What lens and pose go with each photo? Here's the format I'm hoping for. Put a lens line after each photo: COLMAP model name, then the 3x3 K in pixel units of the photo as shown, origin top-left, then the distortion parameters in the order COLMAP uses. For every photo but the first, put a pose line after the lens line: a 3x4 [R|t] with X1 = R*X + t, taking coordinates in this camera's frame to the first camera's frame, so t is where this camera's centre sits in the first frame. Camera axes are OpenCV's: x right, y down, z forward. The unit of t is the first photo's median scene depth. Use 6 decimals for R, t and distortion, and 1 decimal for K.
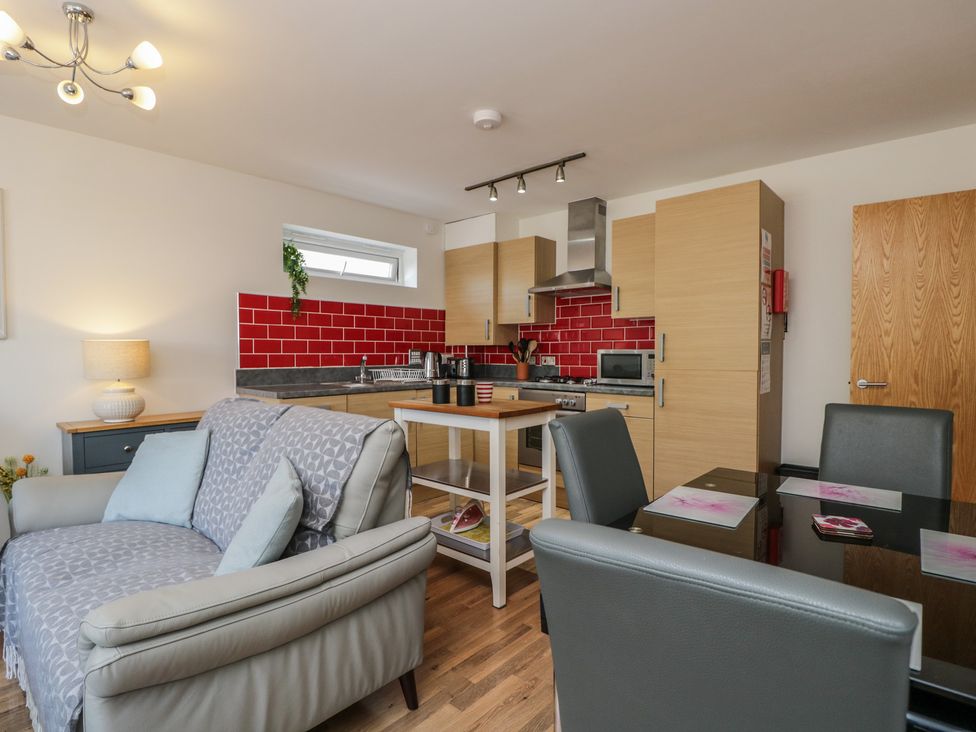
lens RADIAL K [[520.7, 0, 462.2], [0, 520.7, 367.9], [0, 0, 1]] dist [0.002978, -0.019318]
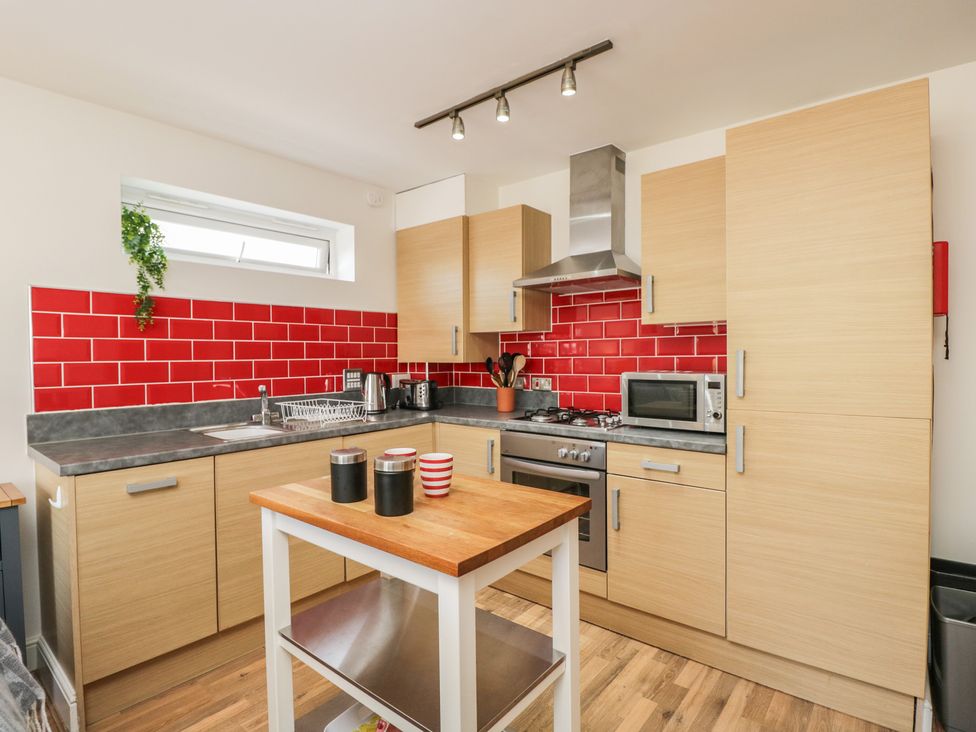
lens RADIAL K [[520.7, 0, 462.2], [0, 520.7, 367.9], [0, 0, 1]] dist [0.002978, -0.019318]
pose [[0.999157, -0.009396, 0.039960, 0.032325], [0.009656, 0.999933, -0.006310, -0.035083], [-0.039898, 0.006690, 0.999181, 0.325808]]
